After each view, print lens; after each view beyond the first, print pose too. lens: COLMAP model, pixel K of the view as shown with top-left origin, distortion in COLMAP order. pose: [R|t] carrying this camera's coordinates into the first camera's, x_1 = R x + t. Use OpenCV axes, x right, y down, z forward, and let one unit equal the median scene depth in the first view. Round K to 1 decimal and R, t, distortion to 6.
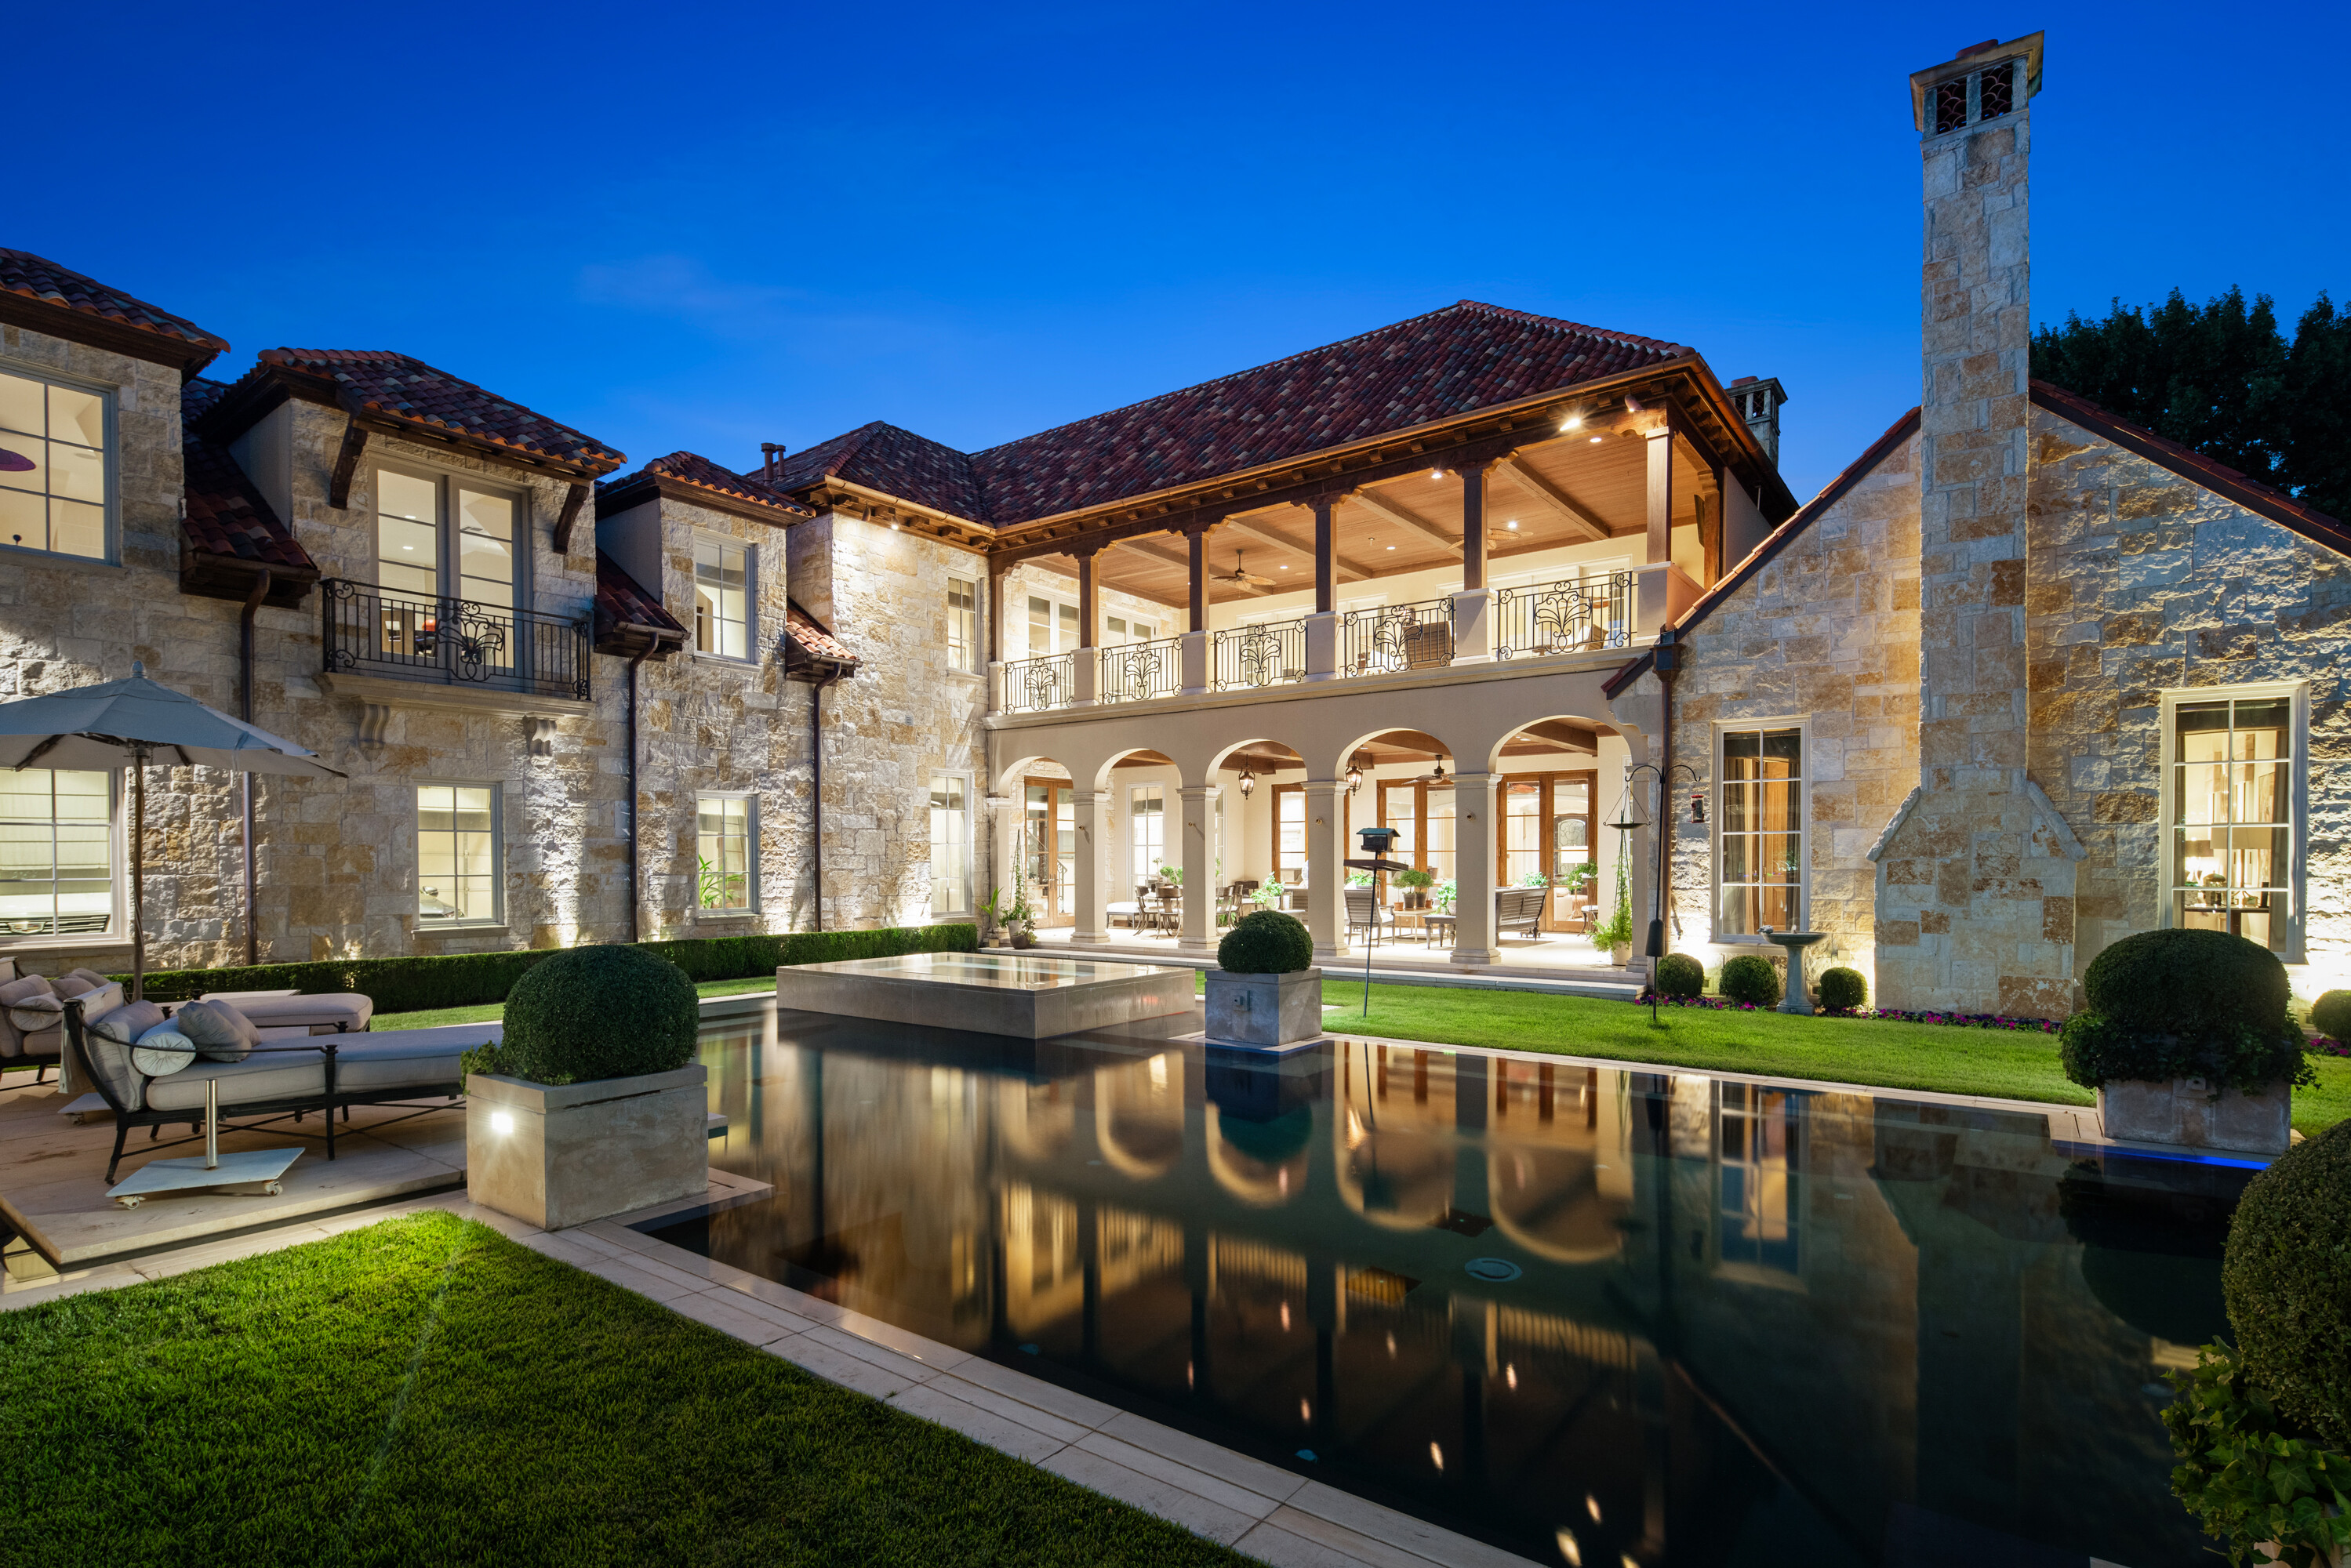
lens RADIAL K [[1141.1, 0, 1183.9], [0, 1141.1, 896.1], [0, 0, 1]] dist [0.000427, -0.000822]
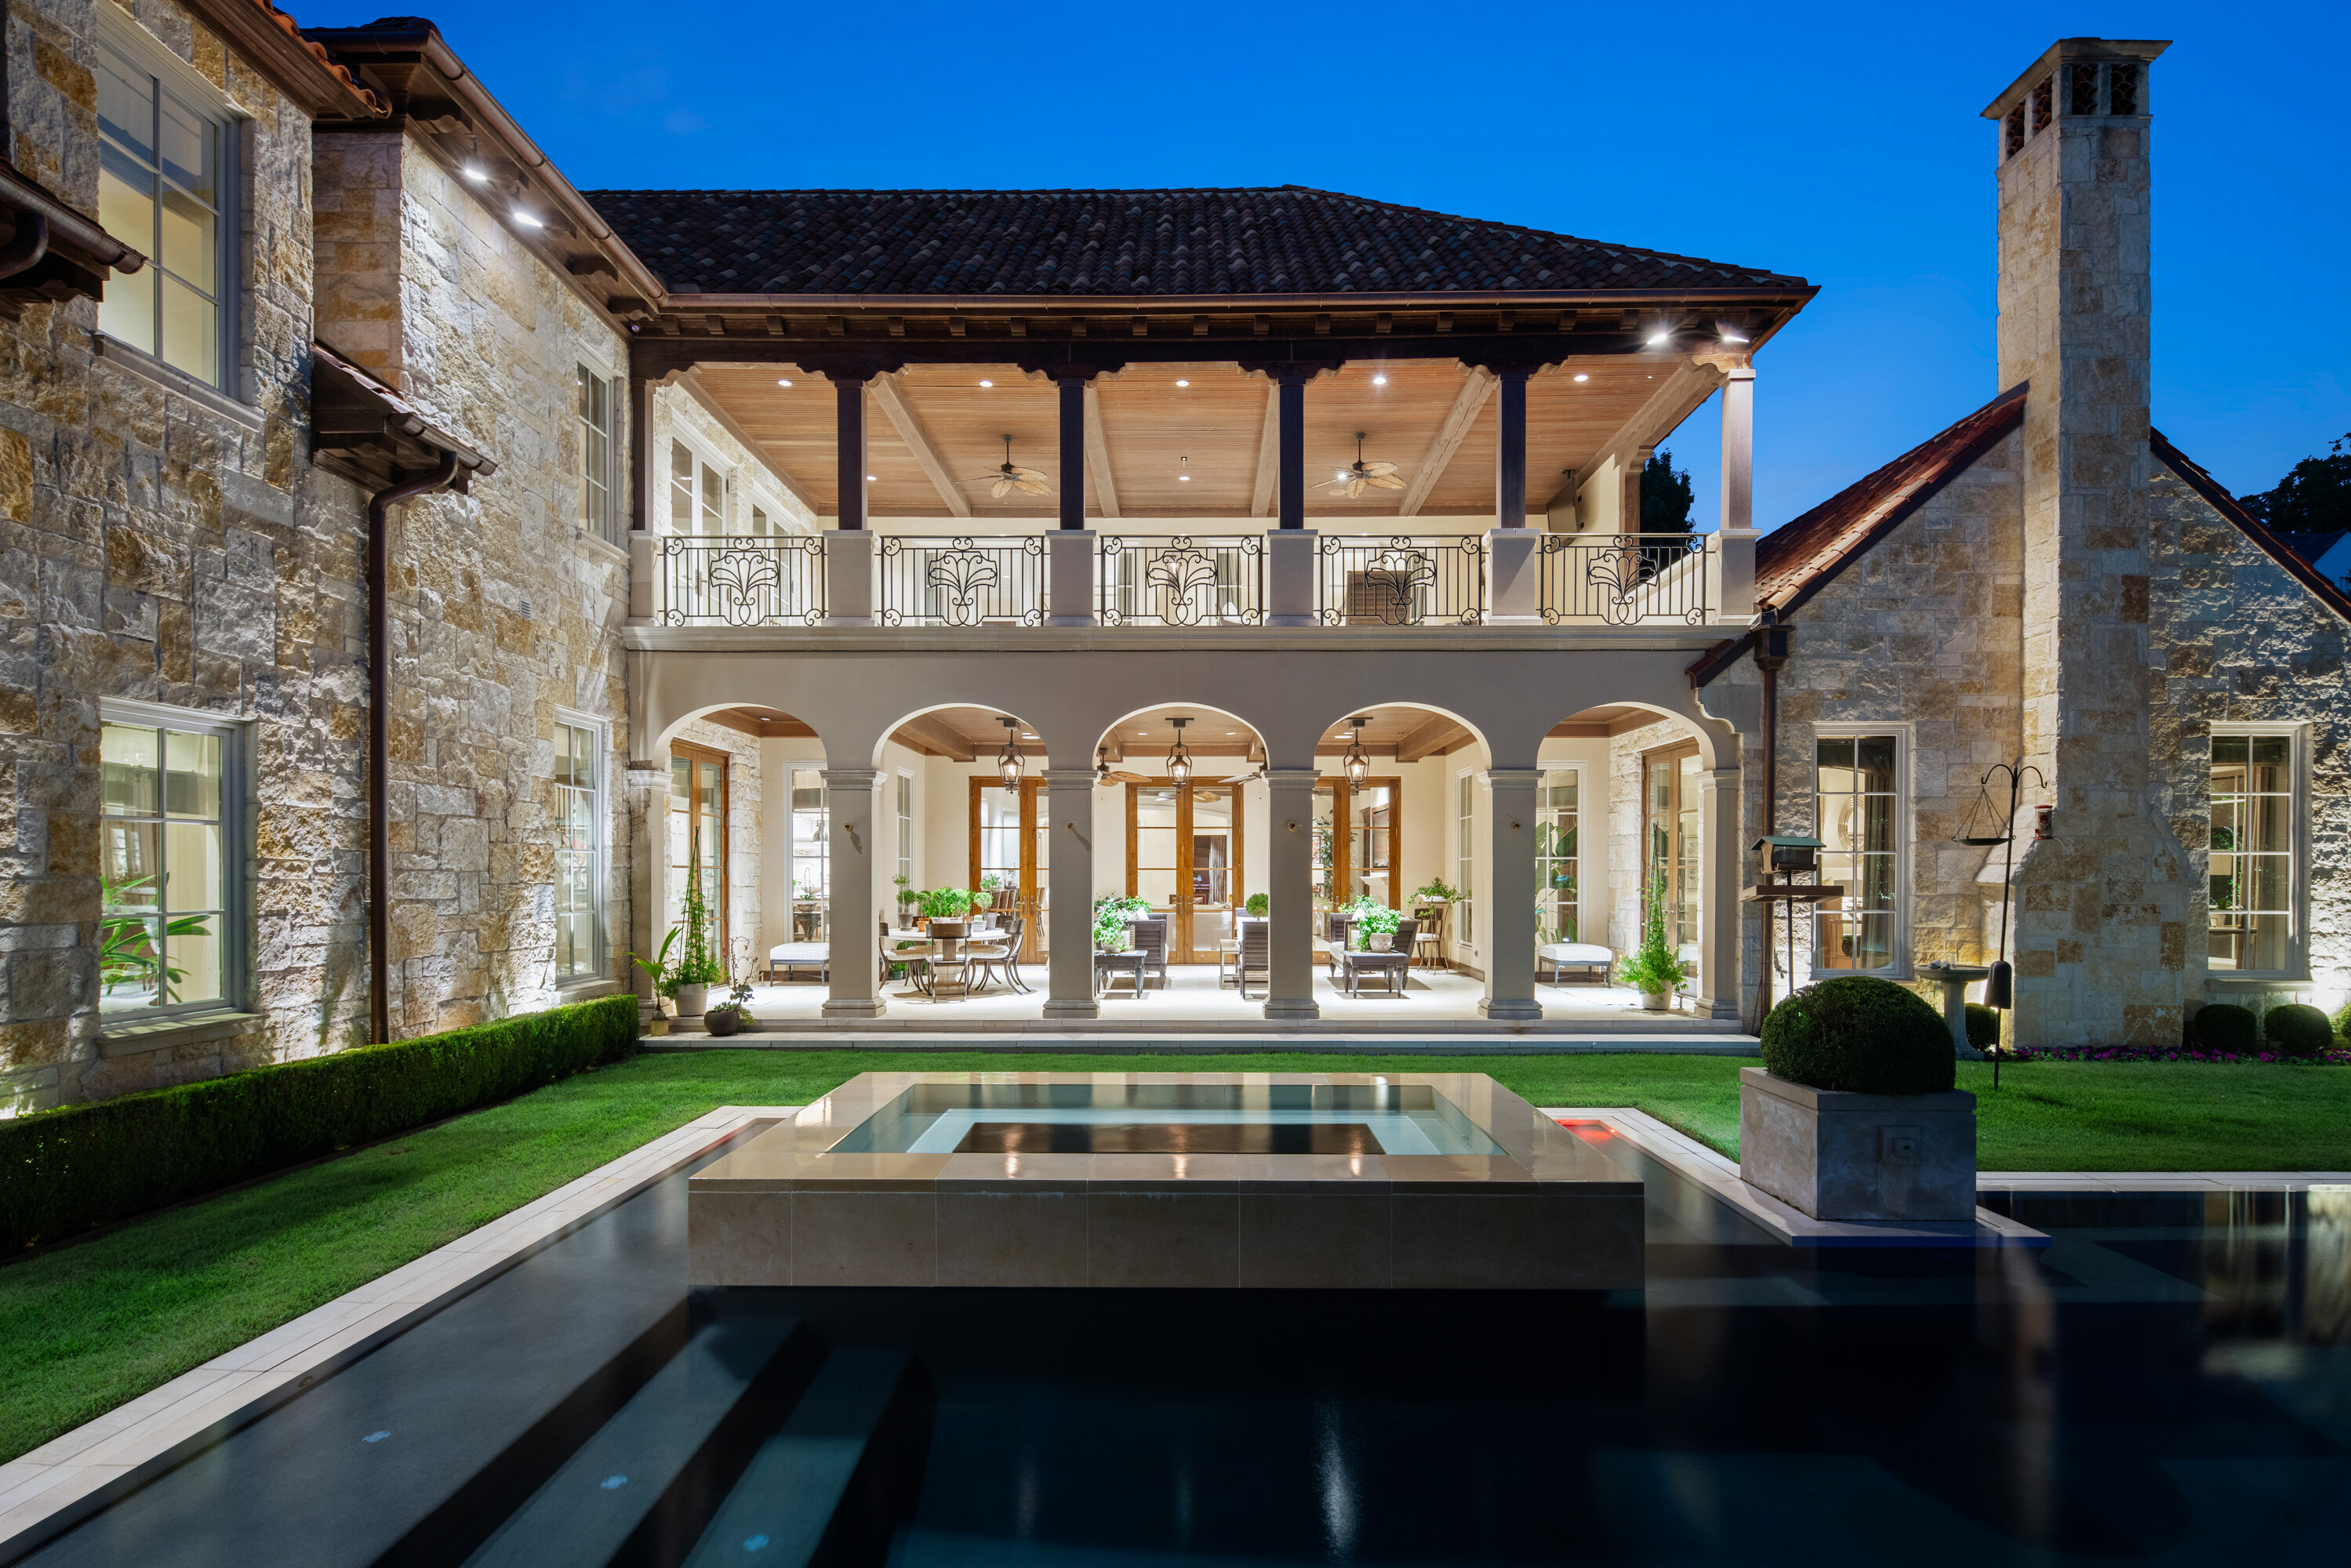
lens RADIAL K [[1141.1, 0, 1183.9], [0, 1141.1, 896.1], [0, 0, 1]] dist [0.000427, -0.000822]
pose [[0.812277, -0.007229, 0.583227, -0.447951], [0.015152, 0.999847, -0.008710, -0.023446], [-0.583075, 0.015912, 0.812263, 0.615829]]
